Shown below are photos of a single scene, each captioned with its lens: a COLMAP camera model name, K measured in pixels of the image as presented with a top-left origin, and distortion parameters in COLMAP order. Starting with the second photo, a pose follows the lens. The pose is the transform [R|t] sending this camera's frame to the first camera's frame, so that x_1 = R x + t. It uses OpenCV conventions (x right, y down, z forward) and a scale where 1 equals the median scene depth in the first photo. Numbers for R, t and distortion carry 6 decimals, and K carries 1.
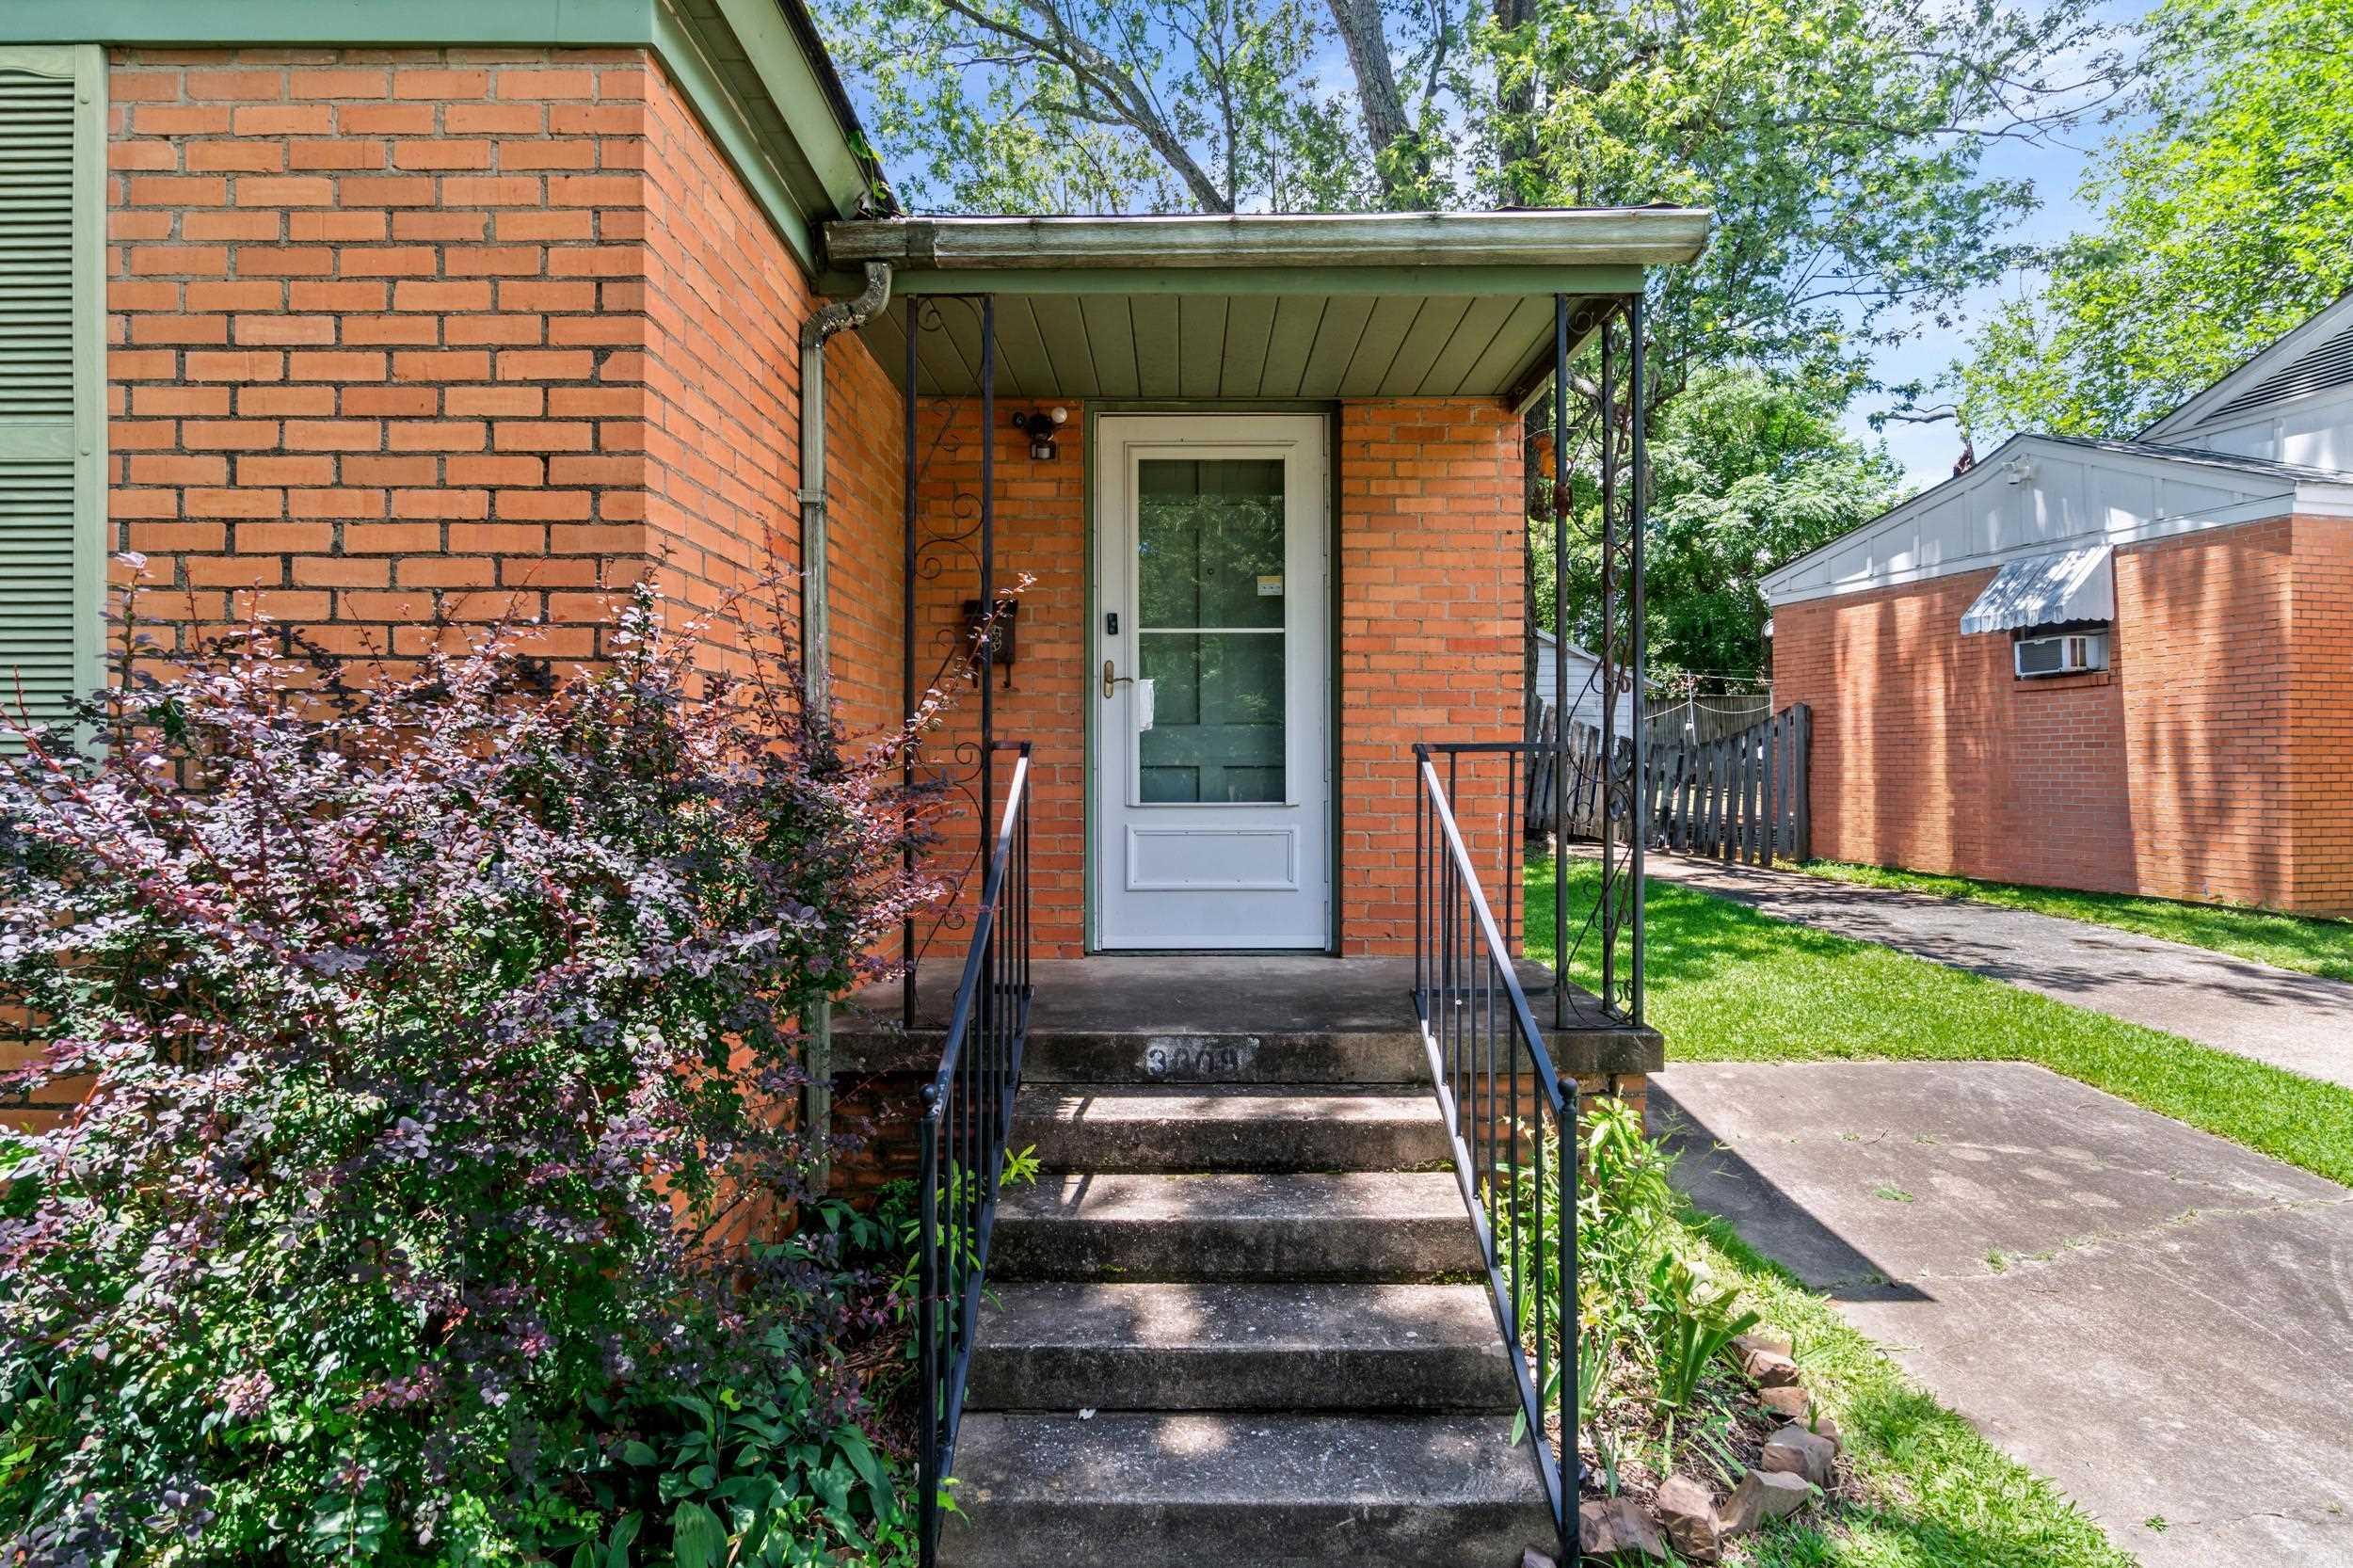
lens RADIAL K [[1251.2, 0, 1202.2], [0, 1251.2, 770.5], [0, 0, 1]] dist [-0.002878, -0.001930]
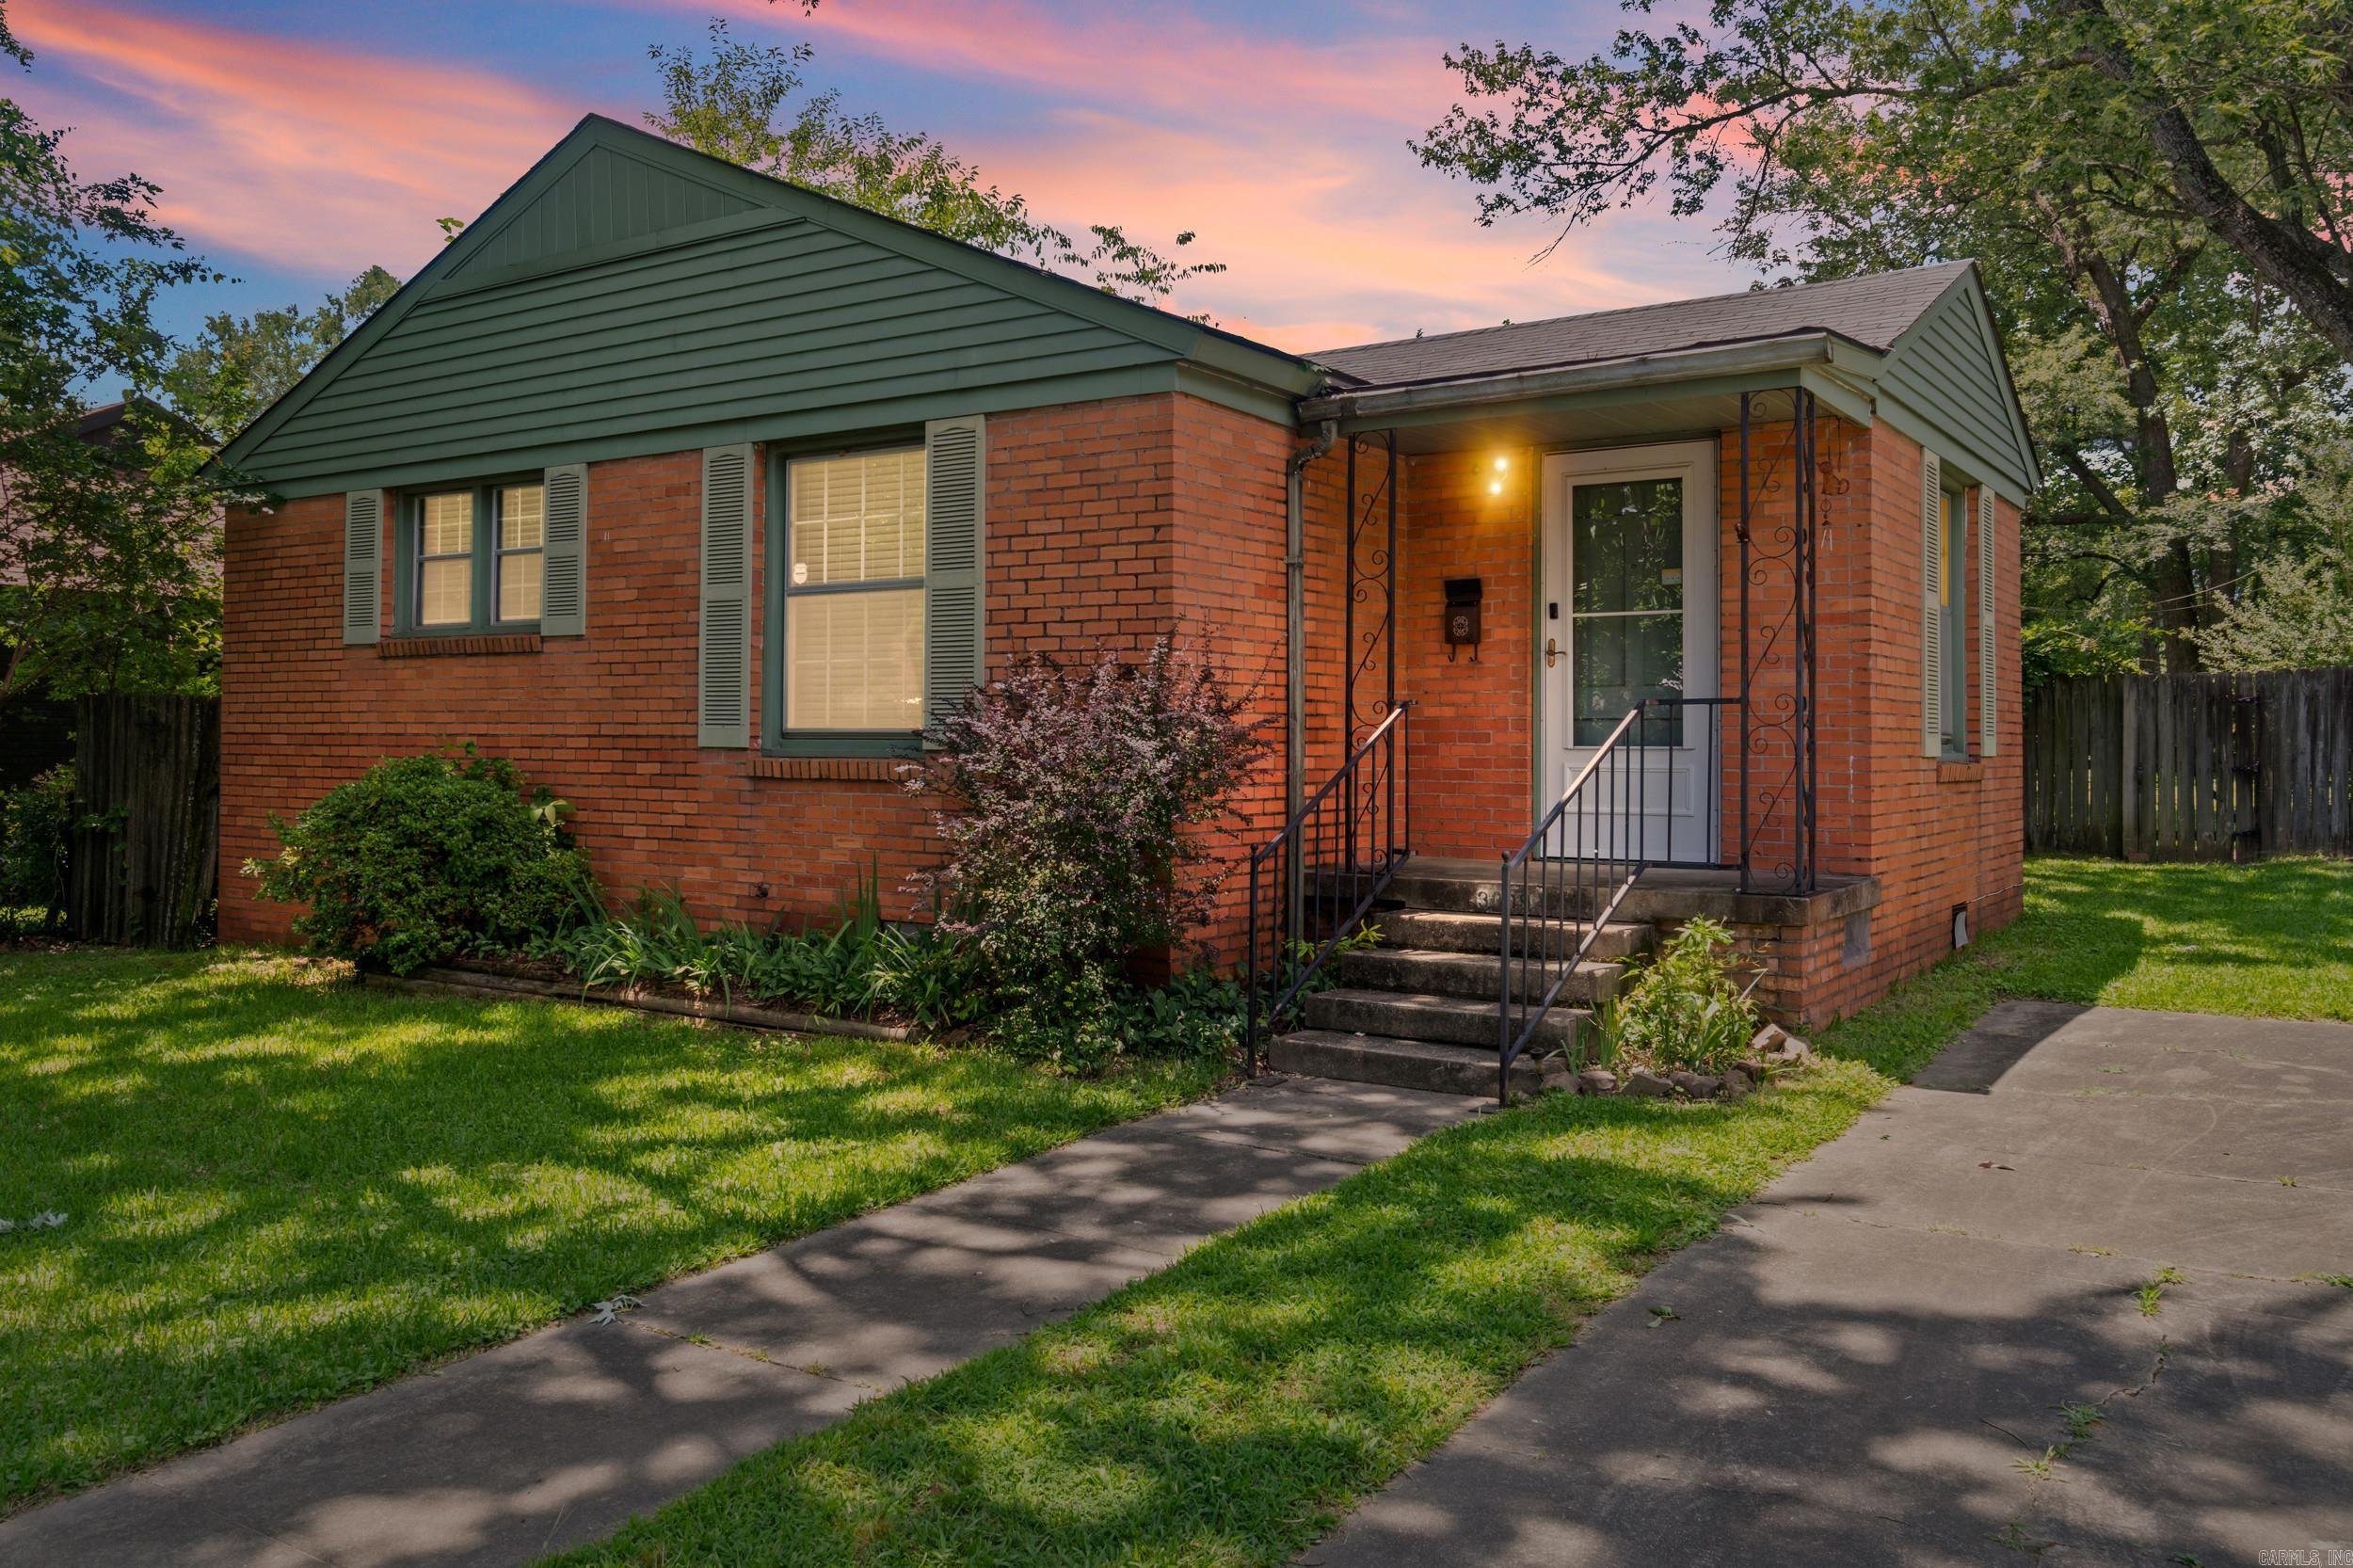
lens RADIAL K [[1797.7, 0, 1125.3], [0, 1797.7, 687.7], [0, 0, 1]] dist [0.073548, -0.059623]
pose [[0.820260, -0.013262, -0.571838, 1.310634], [-0.006320, 0.999460, -0.032245, 0.057003], [0.571957, 0.030063, 0.819733, -1.666330]]
